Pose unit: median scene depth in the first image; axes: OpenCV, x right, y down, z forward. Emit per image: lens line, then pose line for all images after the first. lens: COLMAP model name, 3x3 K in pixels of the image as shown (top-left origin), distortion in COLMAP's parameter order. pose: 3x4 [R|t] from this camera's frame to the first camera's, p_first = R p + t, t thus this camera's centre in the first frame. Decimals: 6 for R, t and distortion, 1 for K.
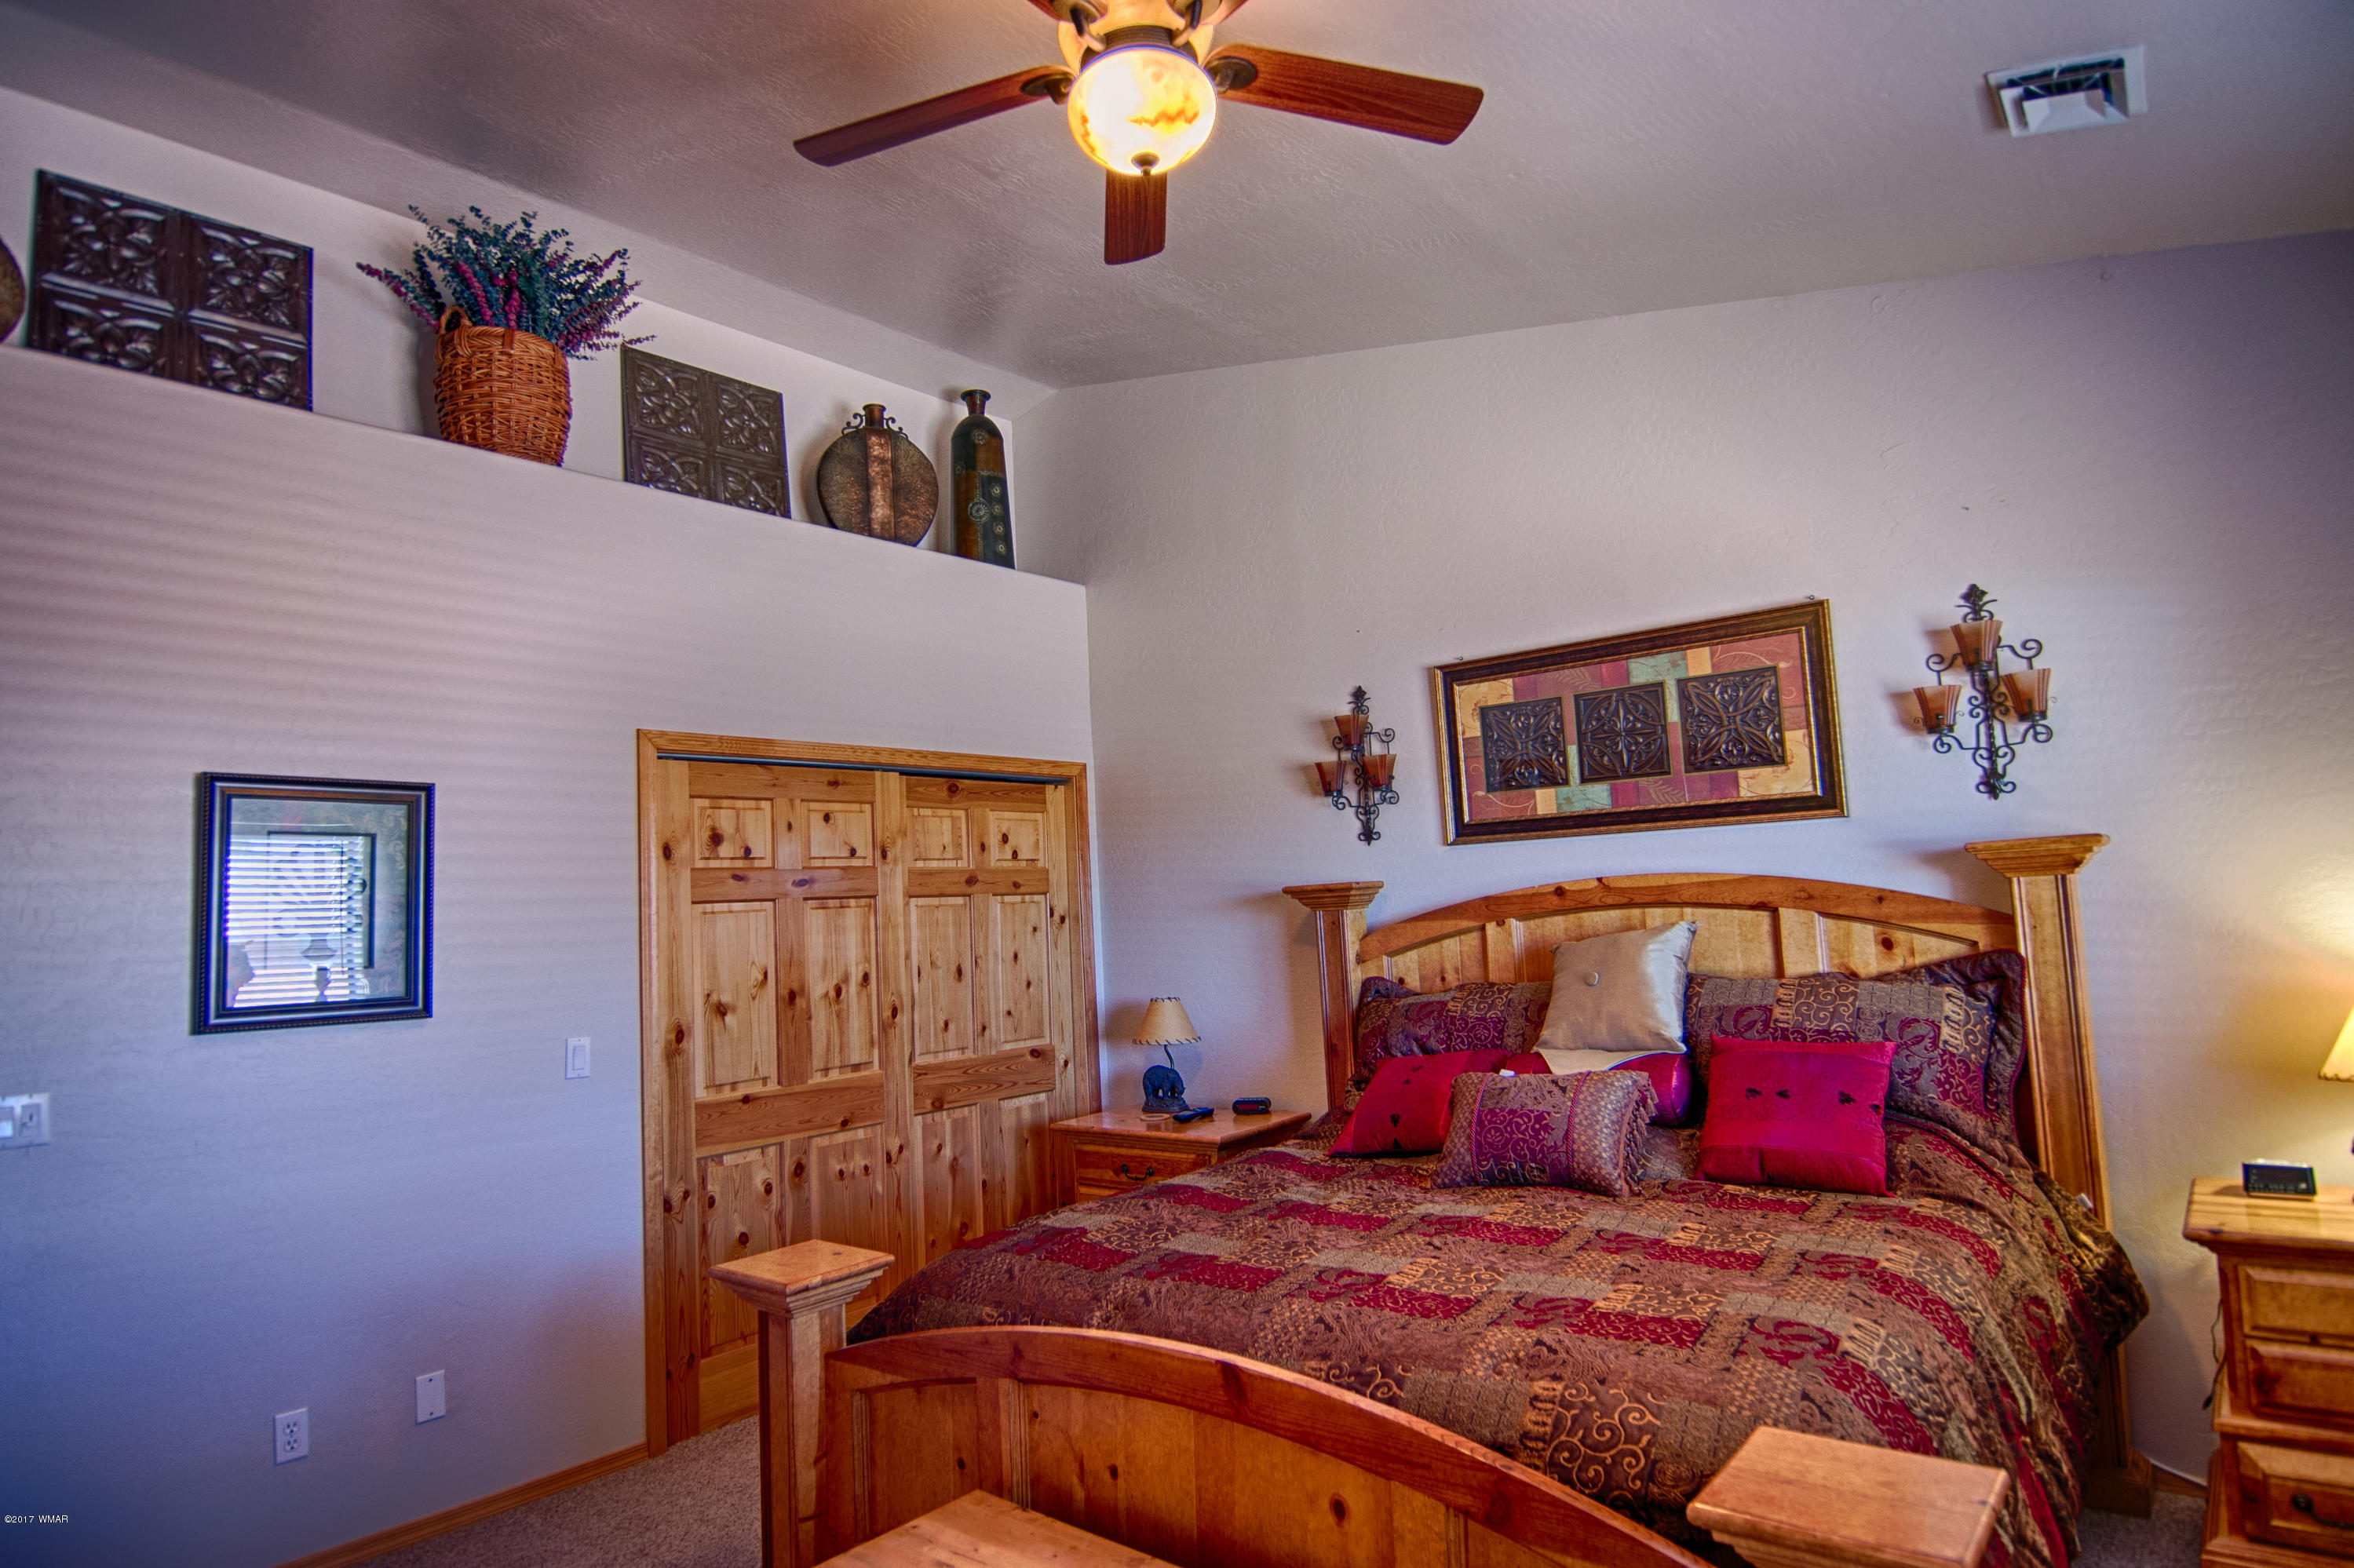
lens RADIAL K [[1311.9, 0, 1172.0], [0, 1311.9, 784.0], [0, 0, 1]] dist [0.003793, -0.018204]
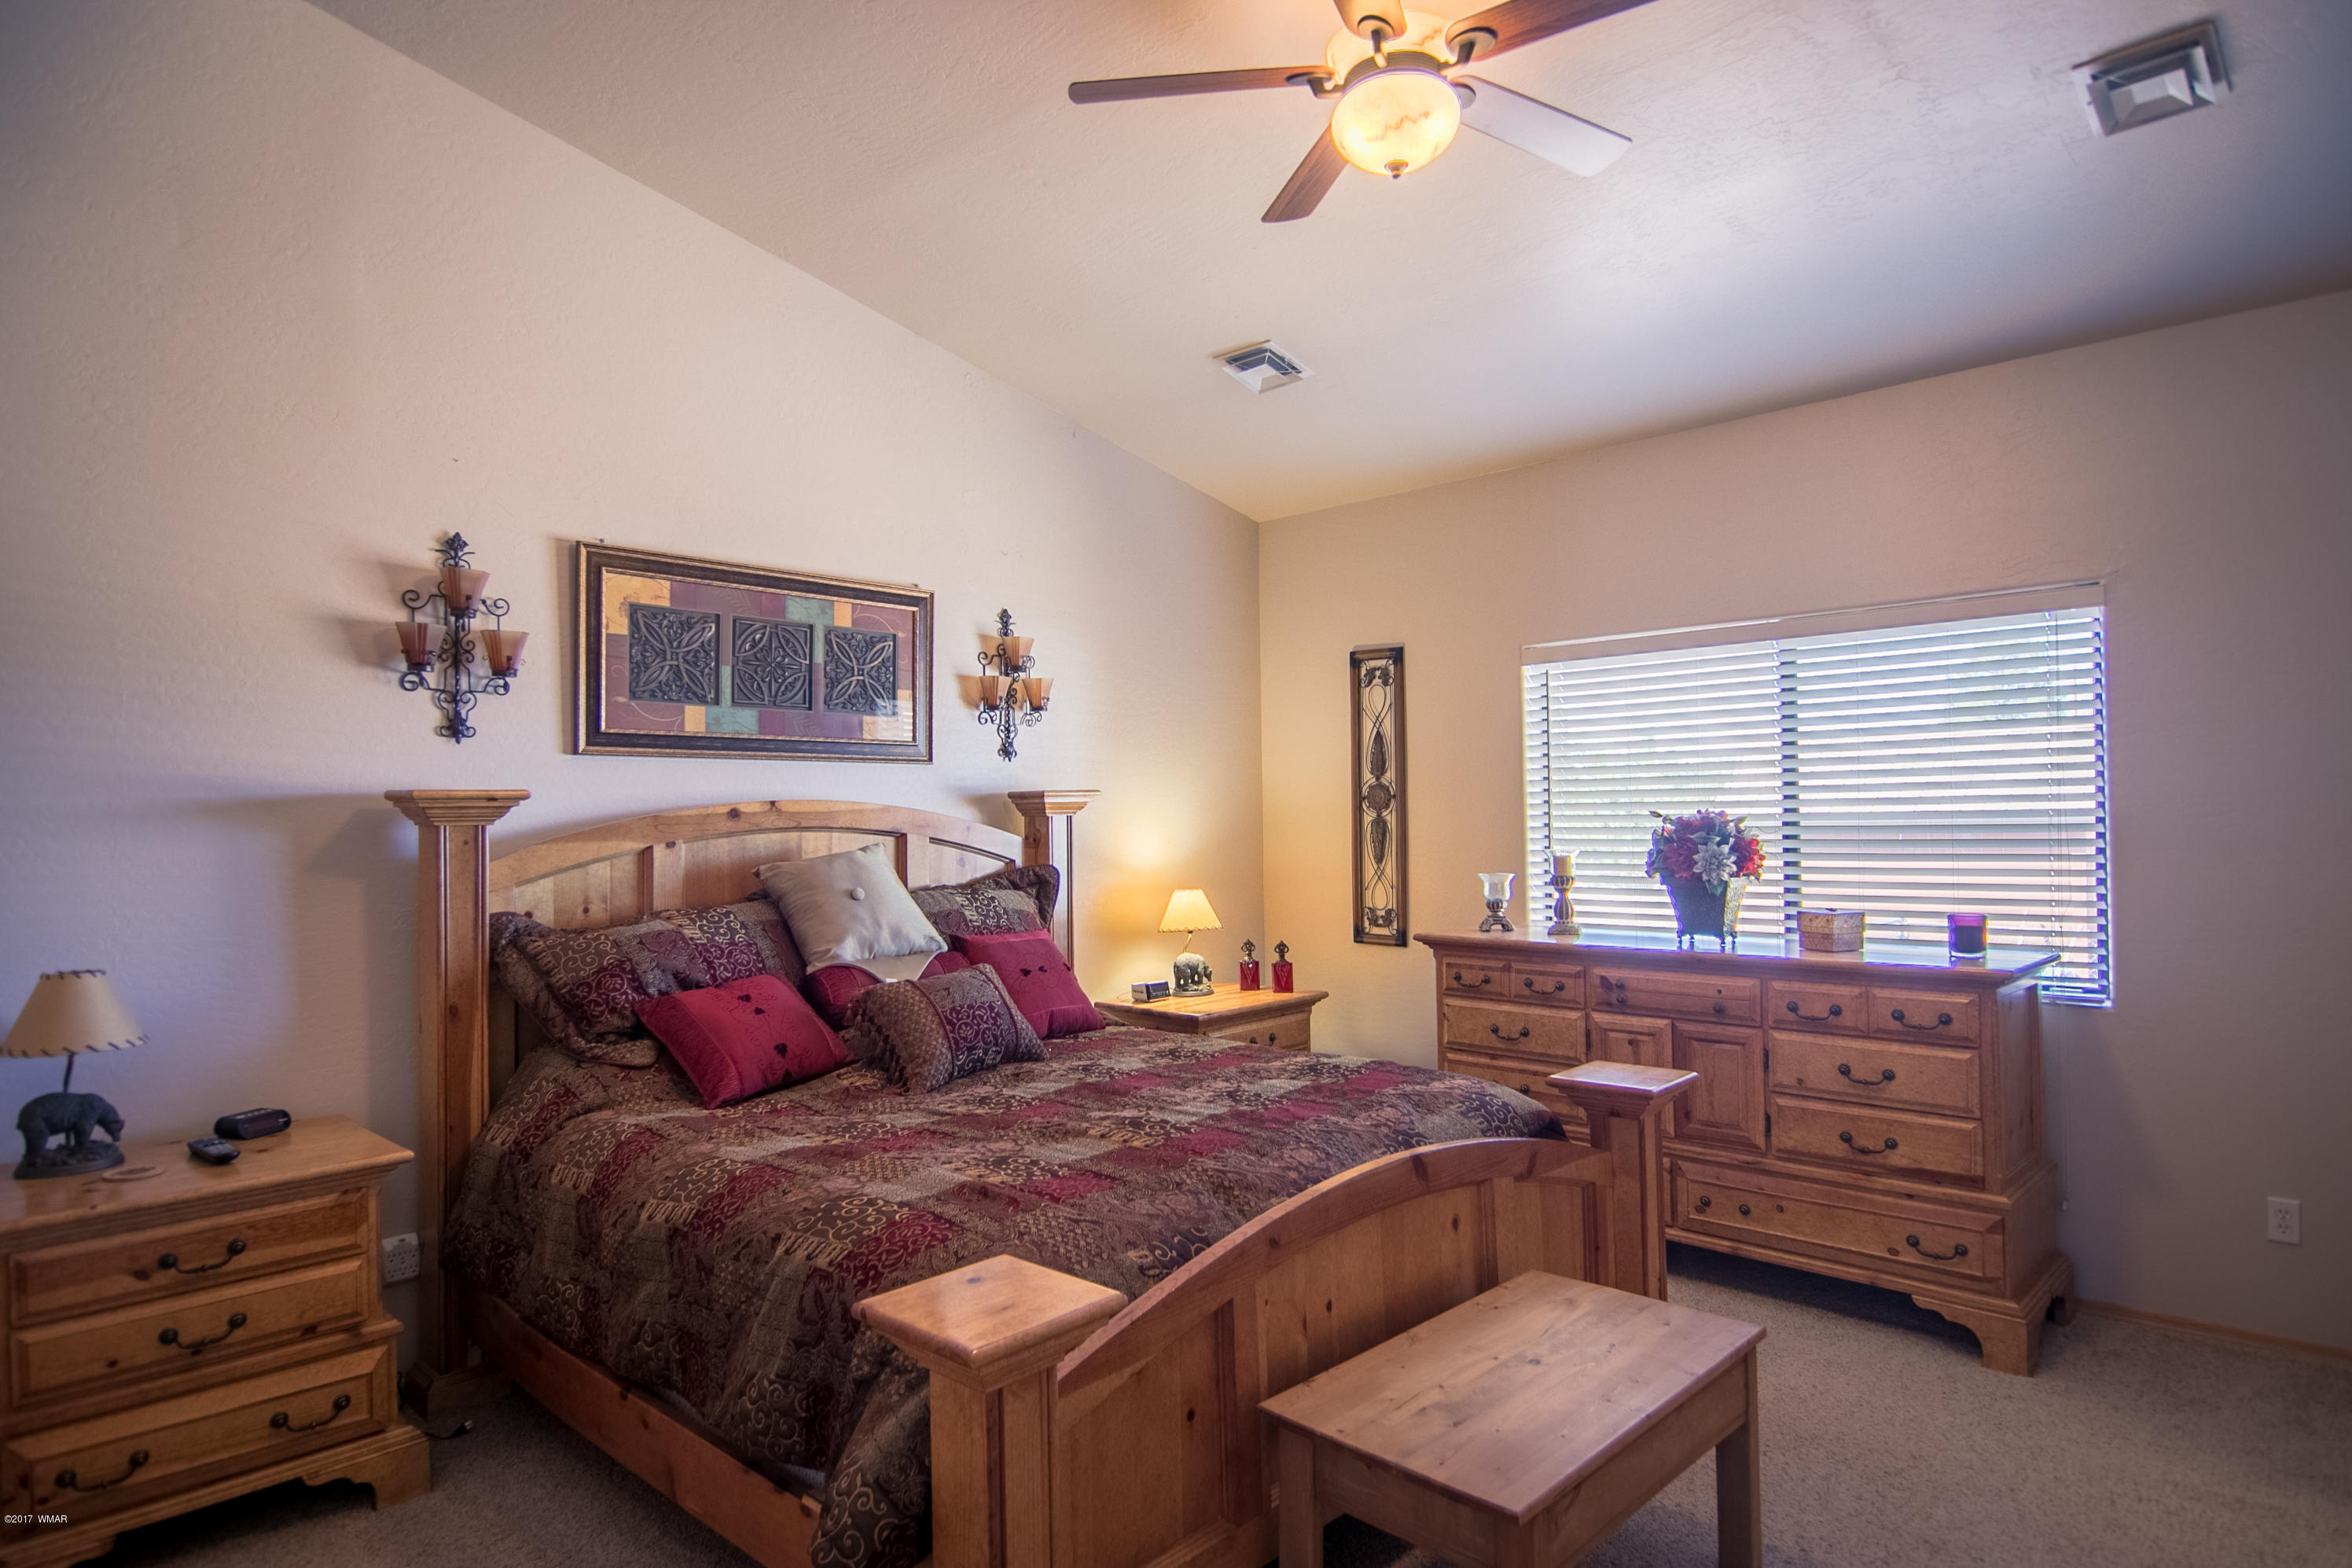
lens RADIAL K [[1310.8, 0, 1171.9], [0, 1310.8, 780.7], [0, 0, 1]] dist [0.003793, -0.018204]
pose [[0.062600, 0.072899, 0.995373, -0.643460], [-0.086134, 0.994002, -0.067382, 0.092989], [-0.994315, -0.081518, 0.068504, 0.593897]]
